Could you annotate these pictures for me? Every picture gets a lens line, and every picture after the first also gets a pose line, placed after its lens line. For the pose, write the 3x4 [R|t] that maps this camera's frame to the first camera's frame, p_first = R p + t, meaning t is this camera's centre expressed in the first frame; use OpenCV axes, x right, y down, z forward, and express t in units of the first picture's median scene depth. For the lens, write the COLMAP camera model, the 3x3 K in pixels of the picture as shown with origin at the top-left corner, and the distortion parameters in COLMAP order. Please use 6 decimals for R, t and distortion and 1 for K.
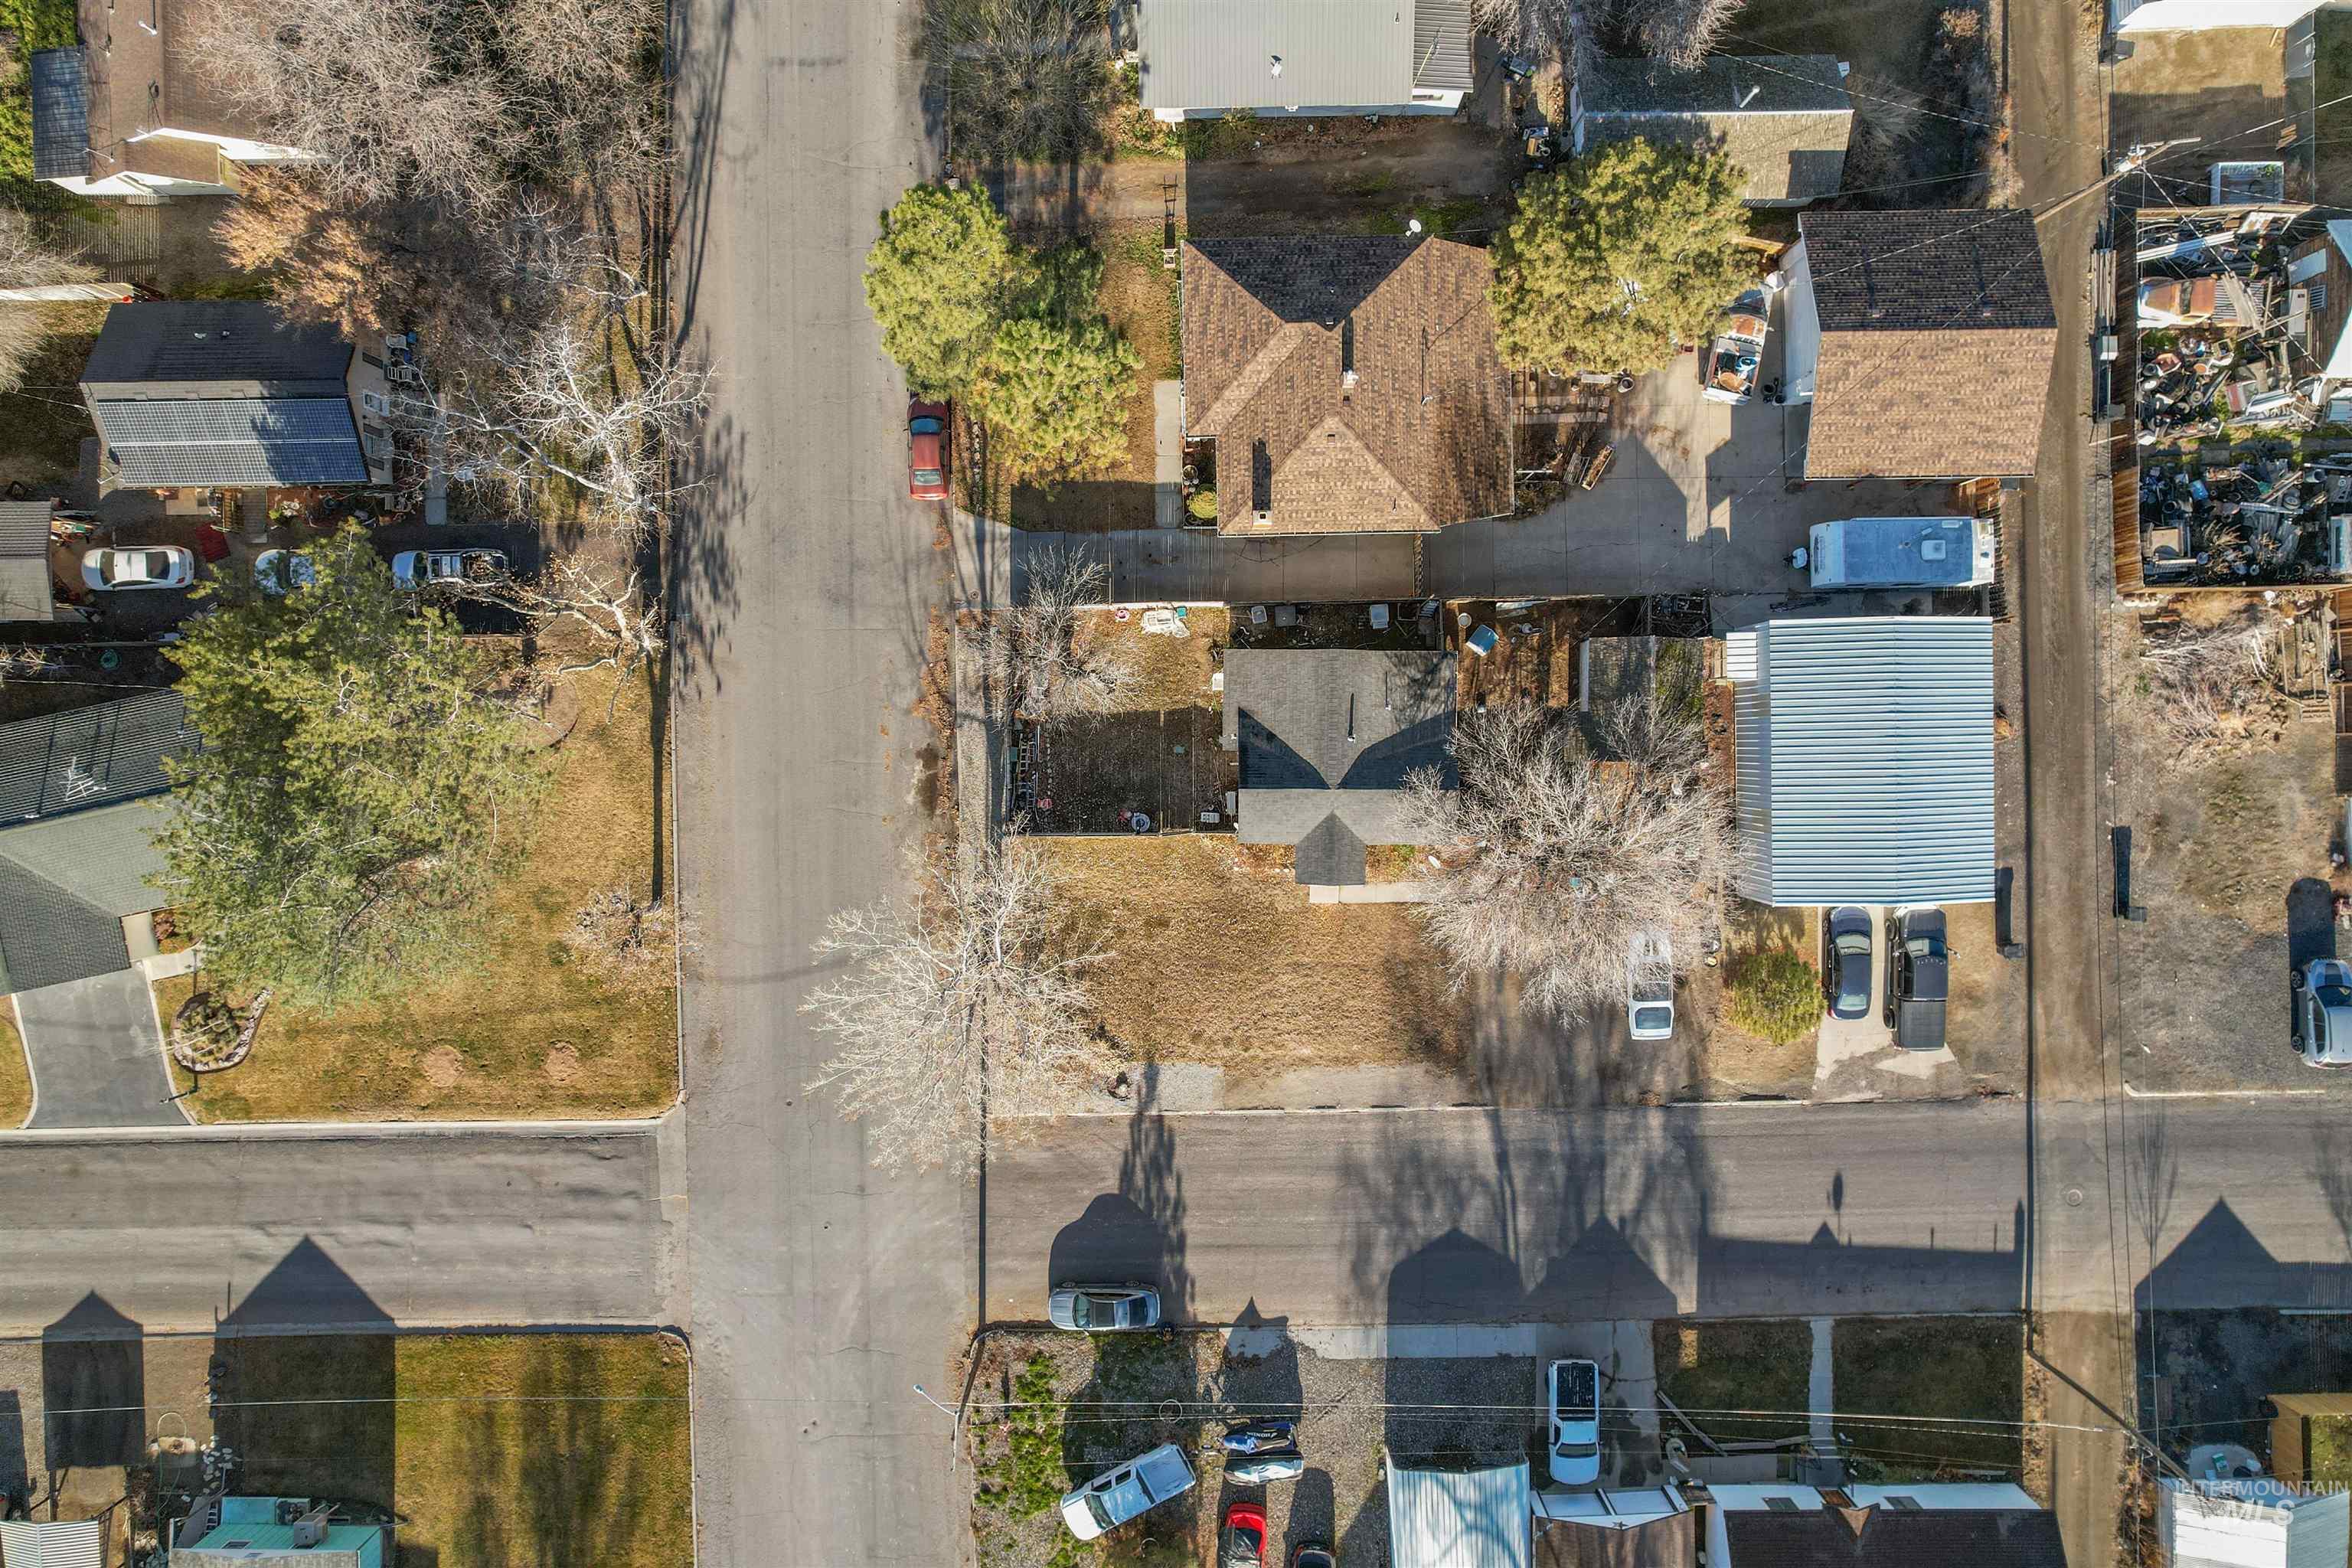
lens RADIAL K [[1487.9, 0, 1174.2], [0, 1487.9, 779.0], [0, 0, 1]] dist [-0.054067, 0.001524]
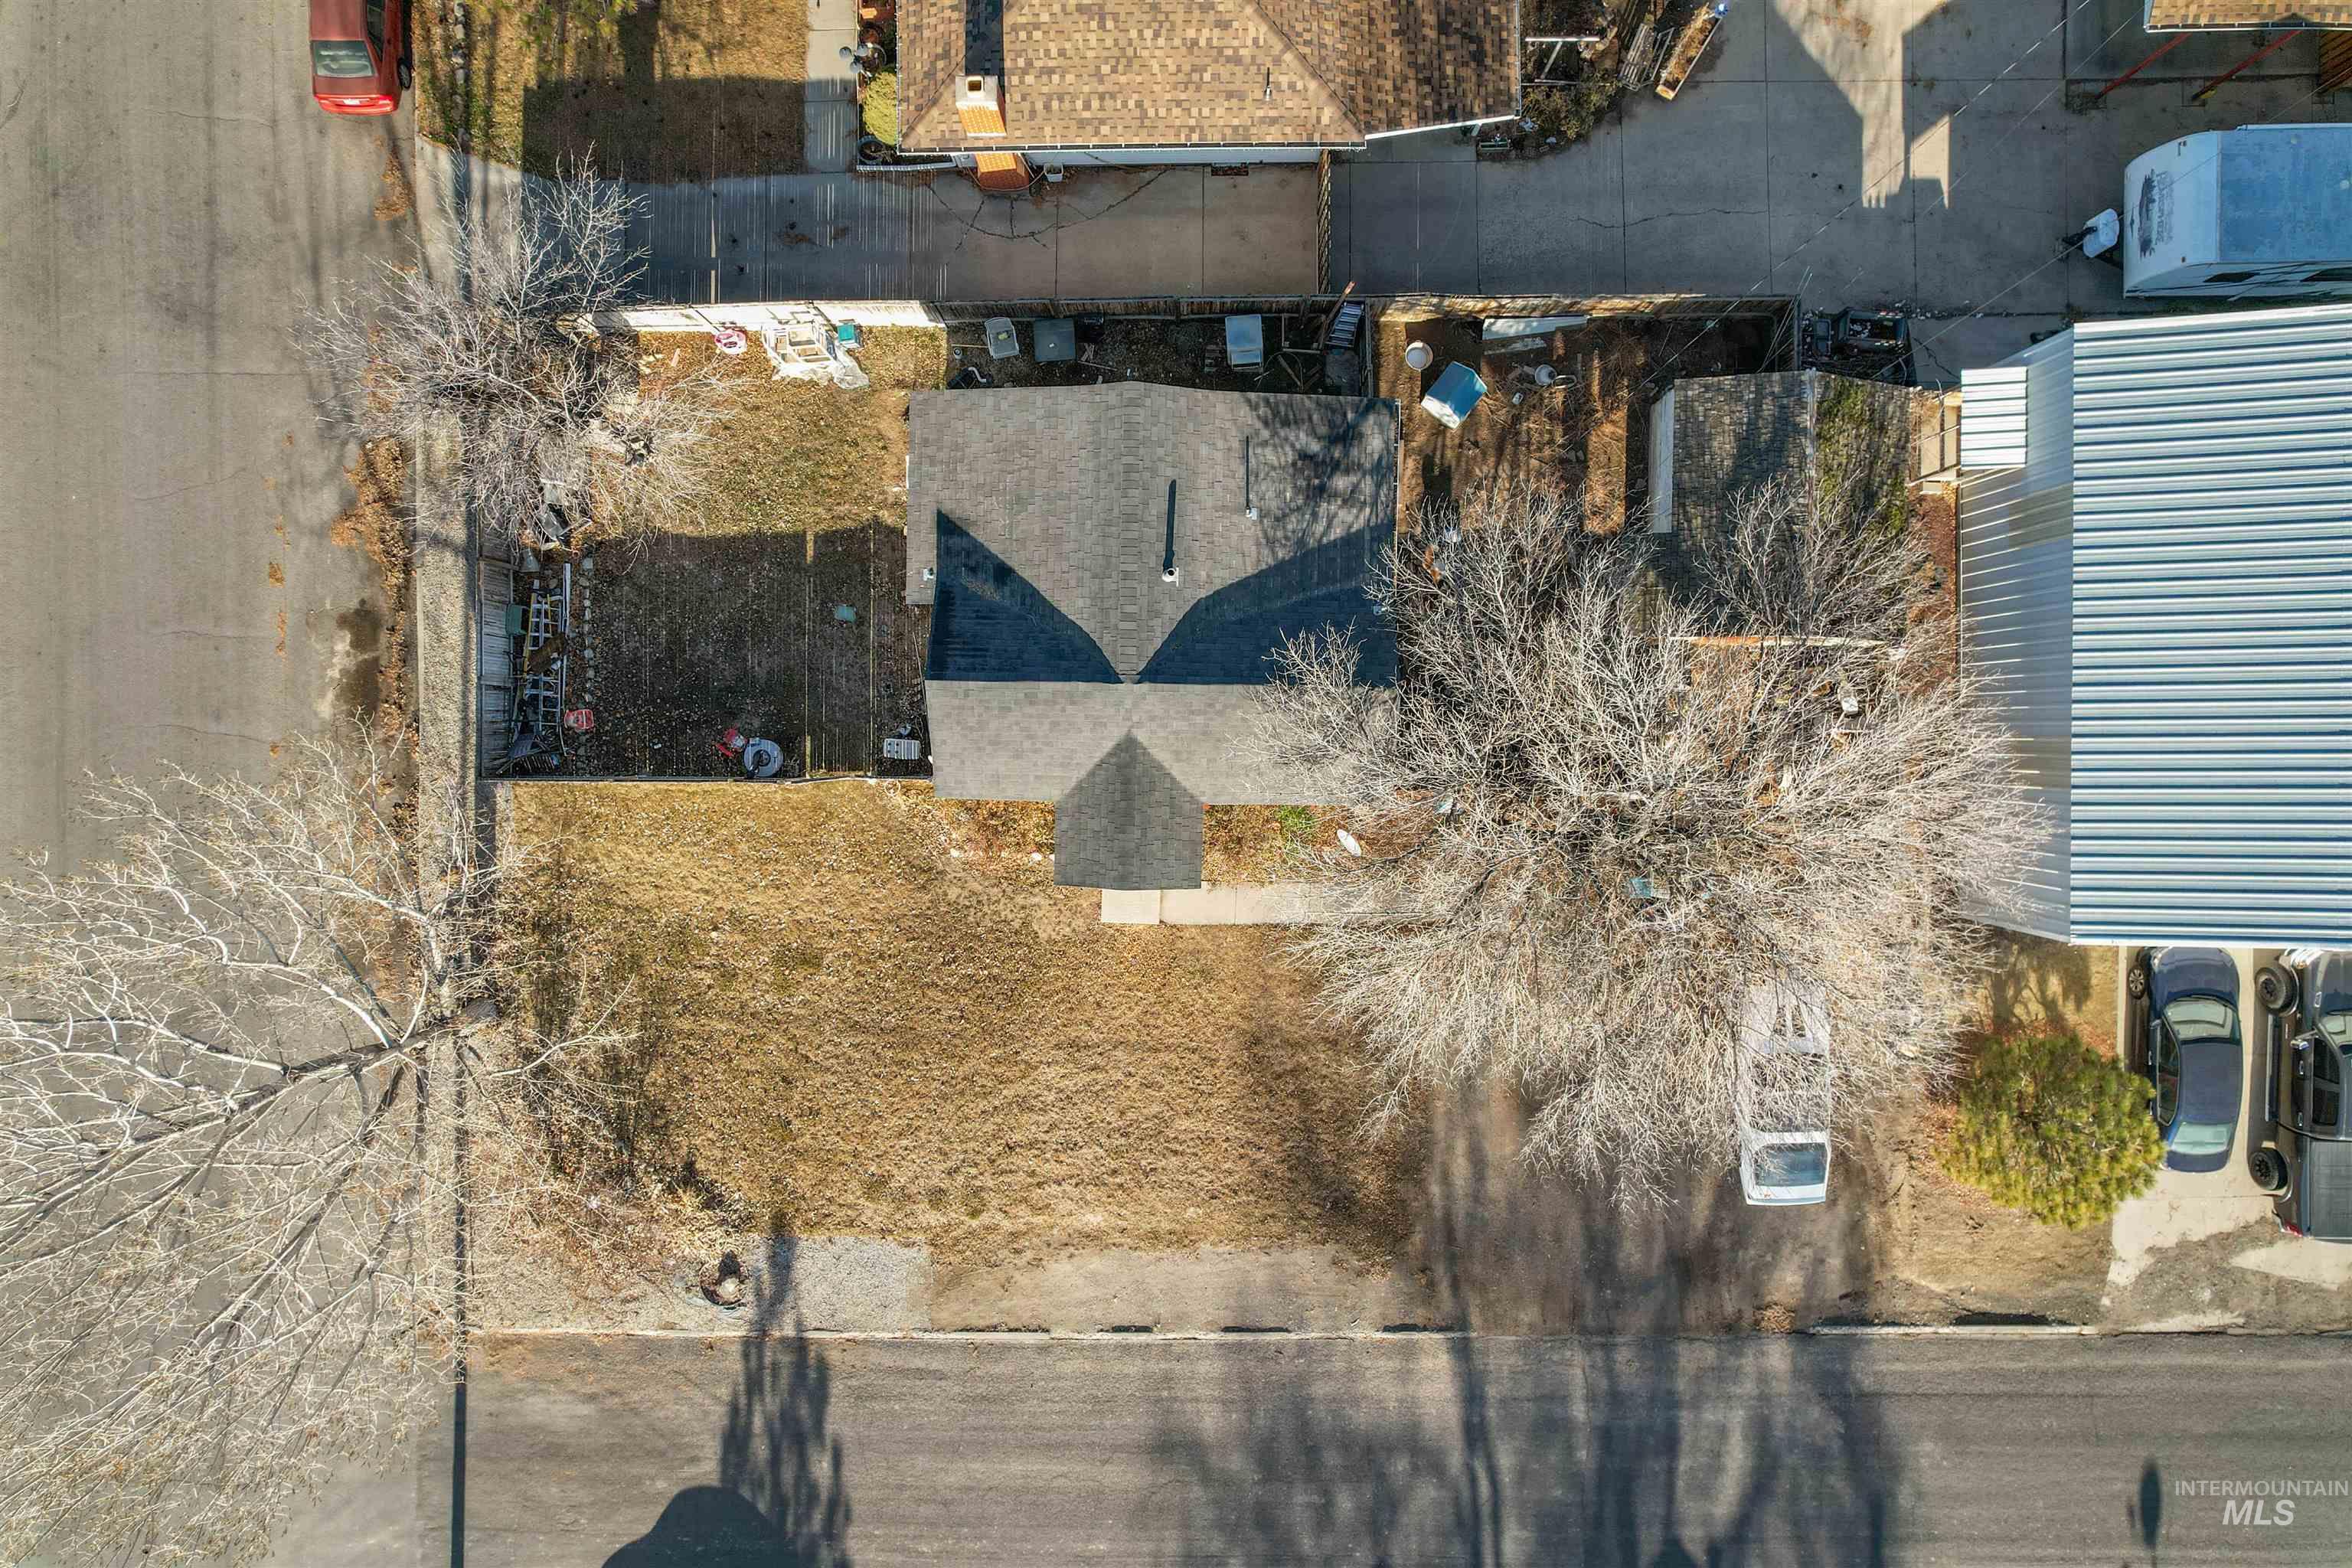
lens RADIAL K [[1487.9, 0, 1181.1], [0, 1487.9, 779.4], [0, 0, 1]] dist [-0.054067, 0.001524]
pose [[0.999870, 0.010694, 0.012060, 0.112926], [-0.010759, 0.999928, 0.005371, 0.032854], [-0.012002, -0.005500, 0.999913, 0.509217]]
